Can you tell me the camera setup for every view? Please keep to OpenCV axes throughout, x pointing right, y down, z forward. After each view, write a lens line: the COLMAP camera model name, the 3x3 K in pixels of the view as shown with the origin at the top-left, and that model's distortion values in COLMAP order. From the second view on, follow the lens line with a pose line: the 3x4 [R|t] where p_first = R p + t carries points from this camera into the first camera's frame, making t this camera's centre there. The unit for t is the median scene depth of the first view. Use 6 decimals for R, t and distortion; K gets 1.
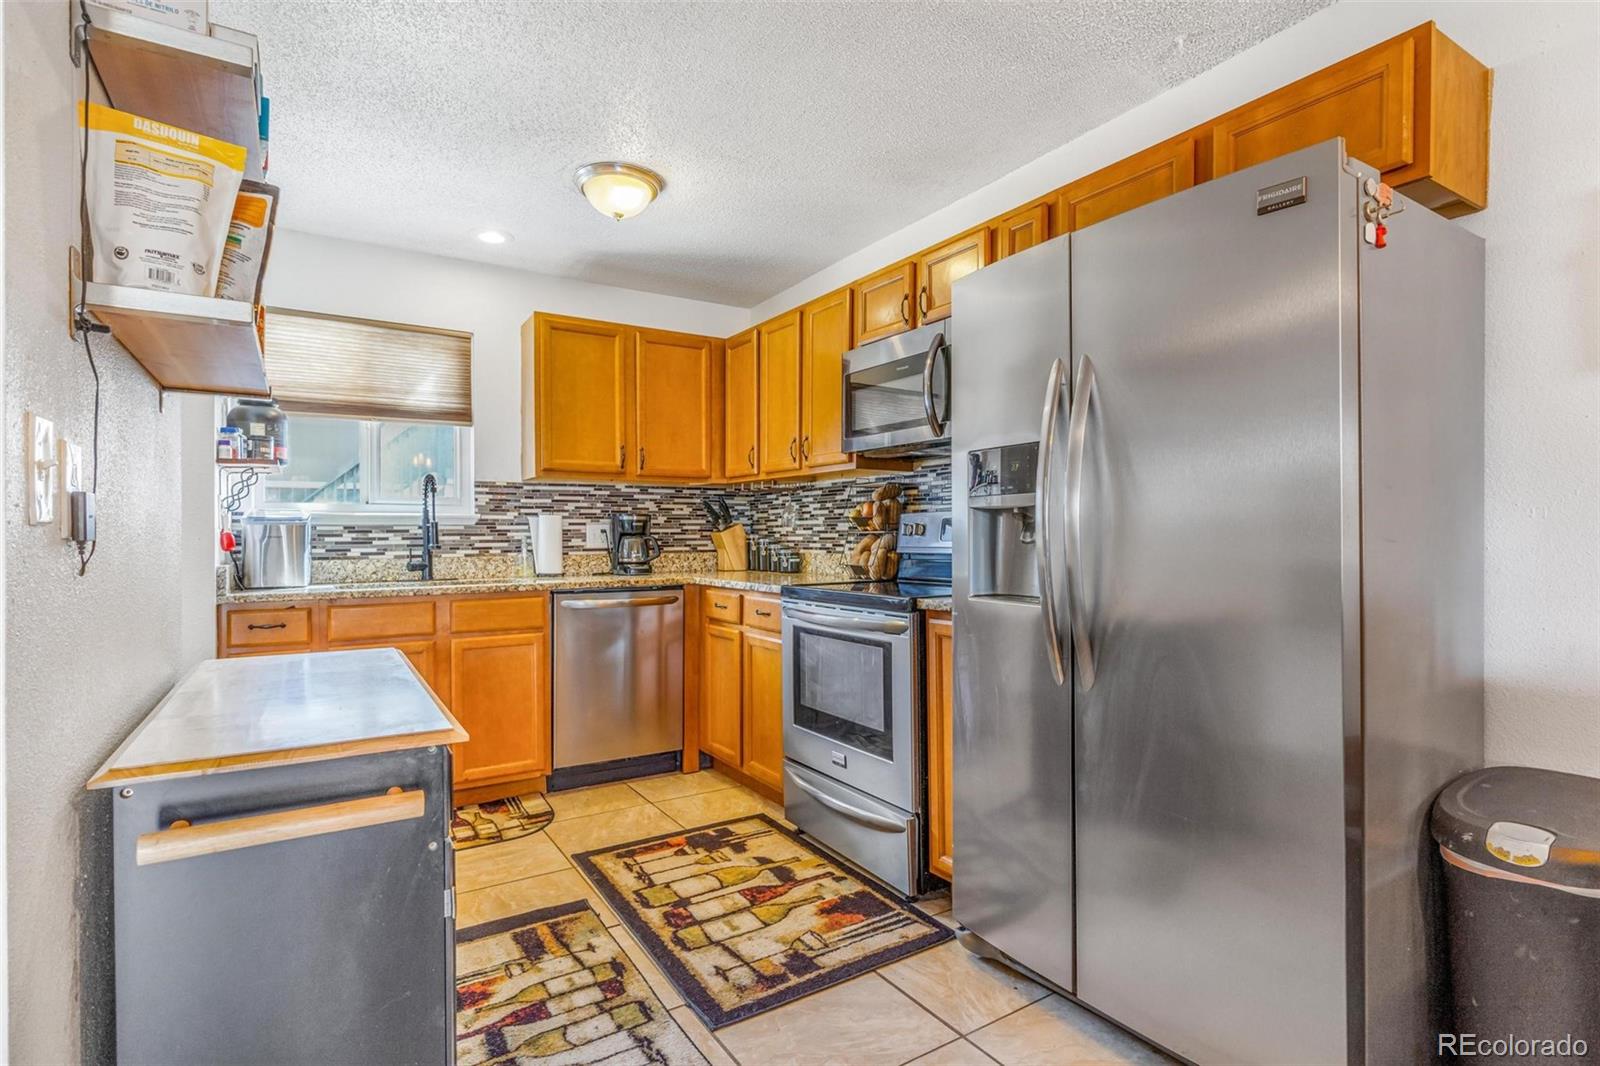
lens RADIAL K [[767.7, 0, 777.3], [0, 767.7, 527.5], [0, 0, 1]] dist [0.002293, 0.000641]
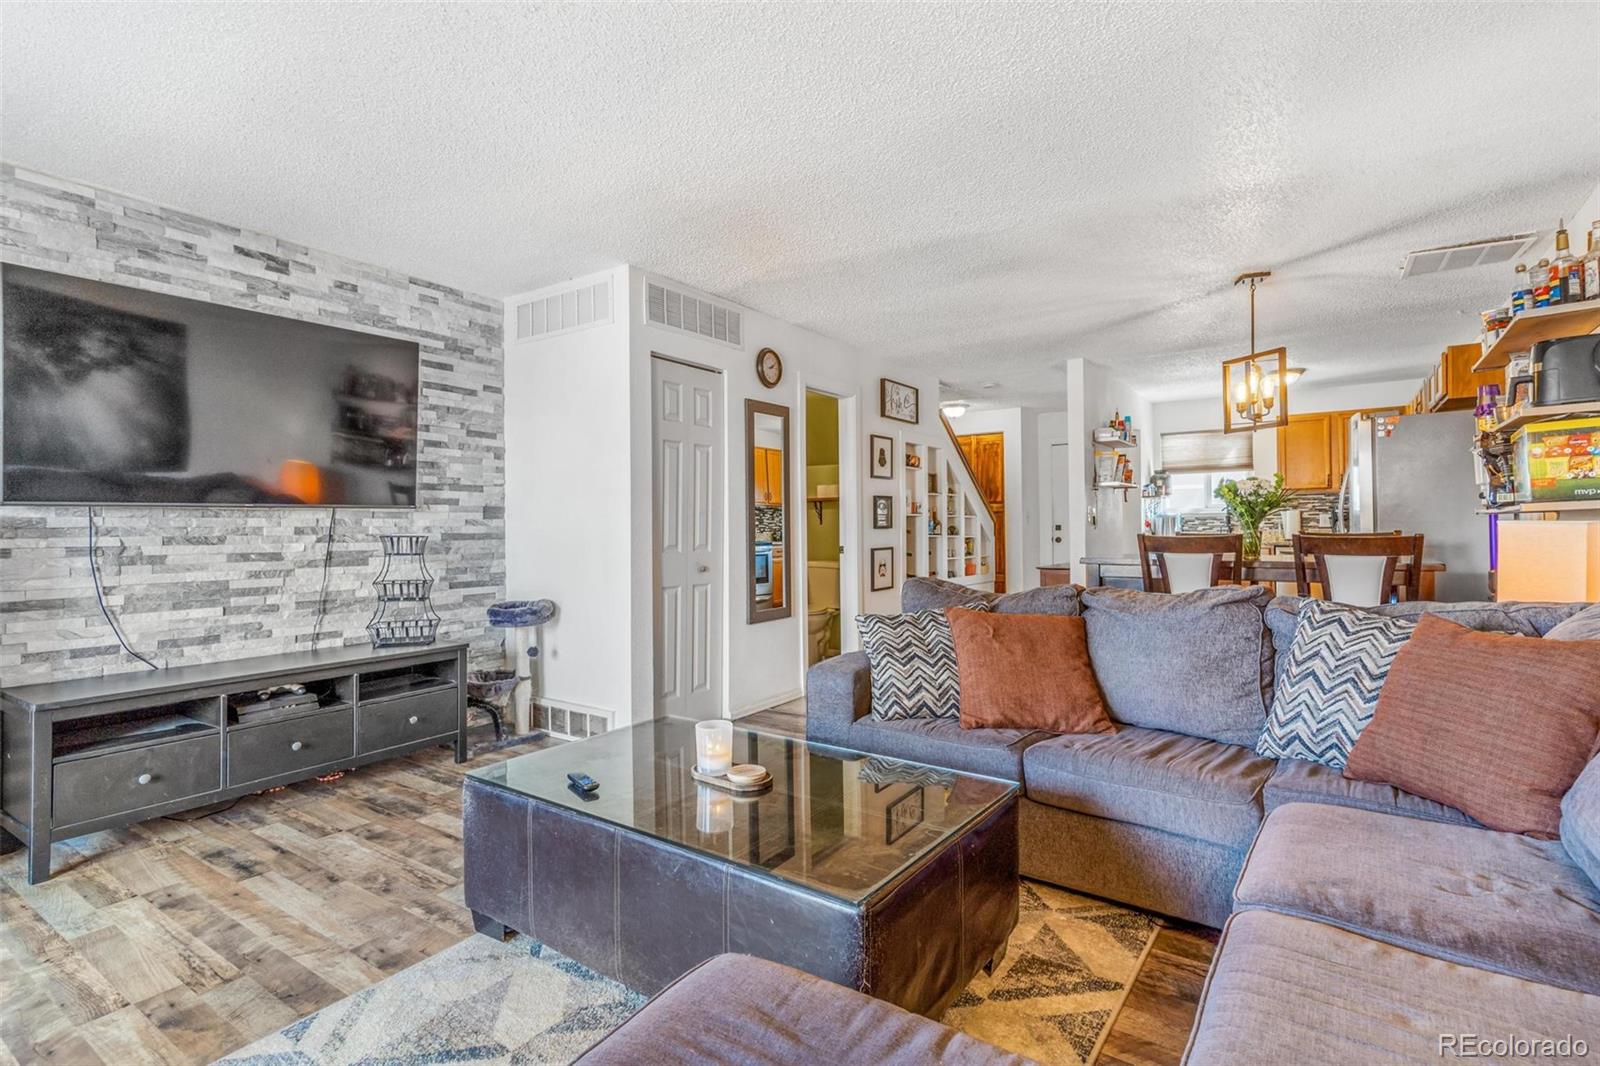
lens RADIAL K [[767.7, 0, 777.3], [0, 767.7, 527.5], [0, 0, 1]] dist [0.002293, 0.000641]
pose [[0.377169, 0.000234, -0.926145, 1.159357], [0.018451, 0.999800, 0.007767, -0.013462], [0.925961, -0.020018, 0.377089, -1.117058]]
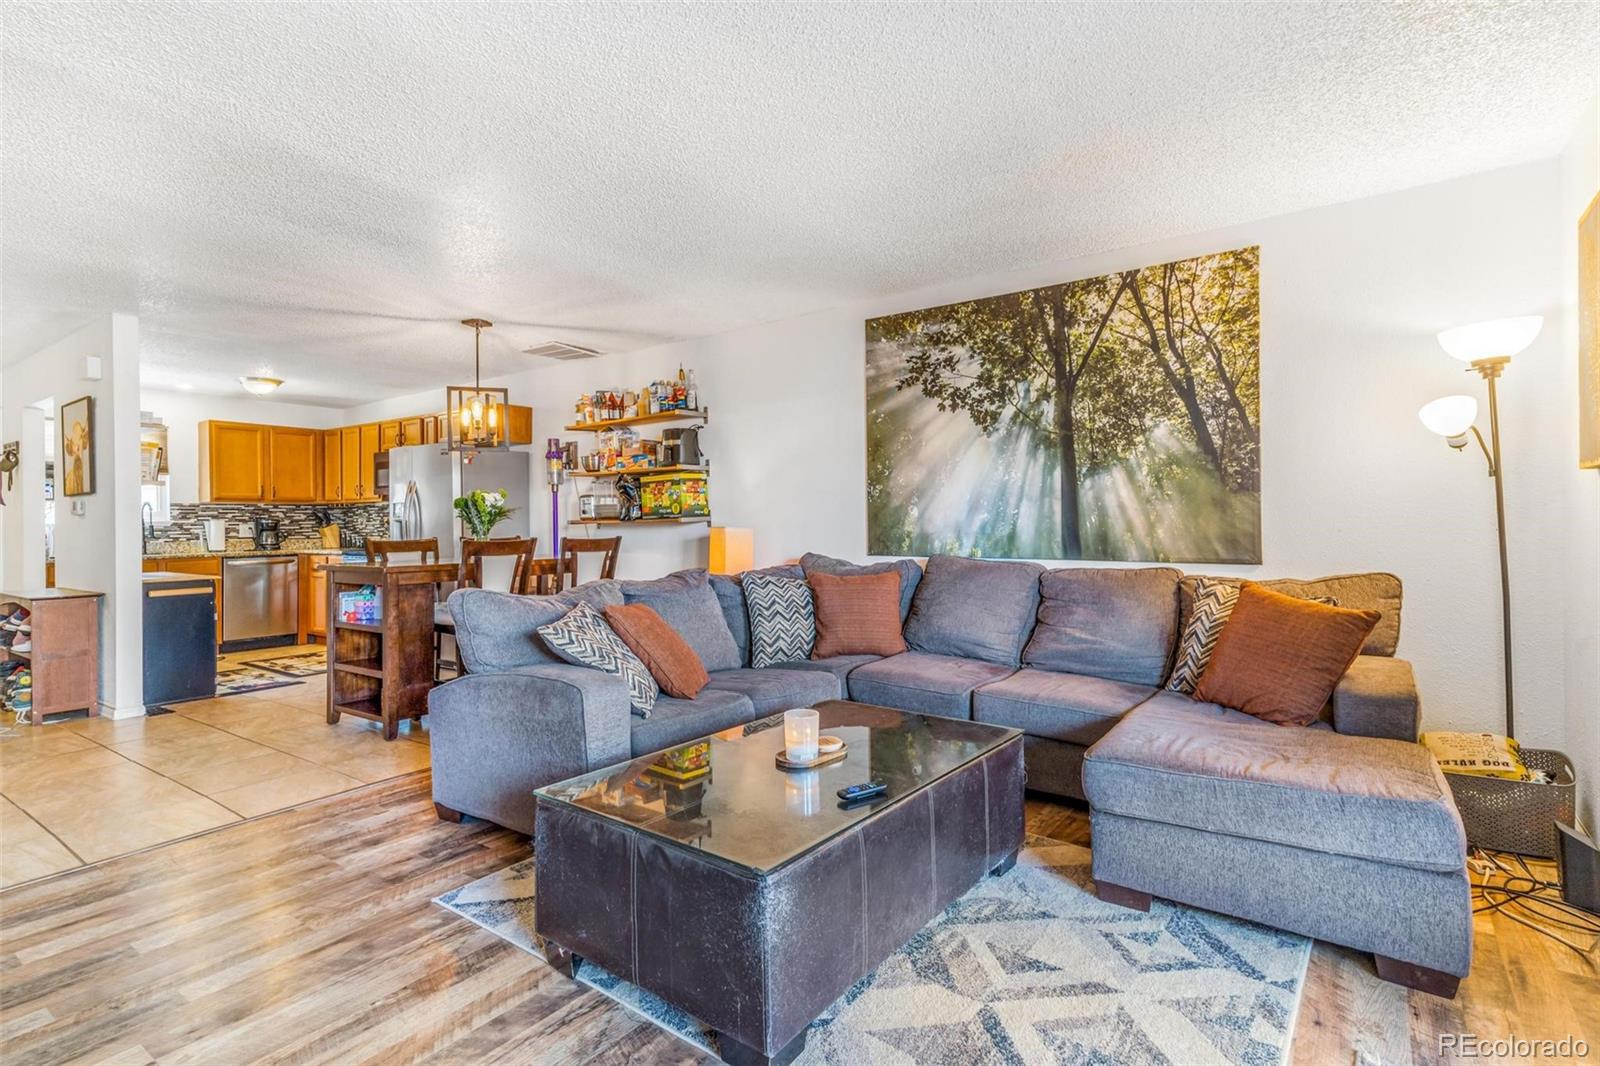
lens RADIAL K [[792.8, 0, 804.6], [0, 792.8, 519.1], [0, 0, 1]] dist [0.022150, 0.000412]
pose [[0.921689, -0.005238, 0.387894, 0.309394], [0.004591, 0.999986, 0.002595, -0.019447], [-0.387902, -0.000610, 0.921700, -1.562820]]
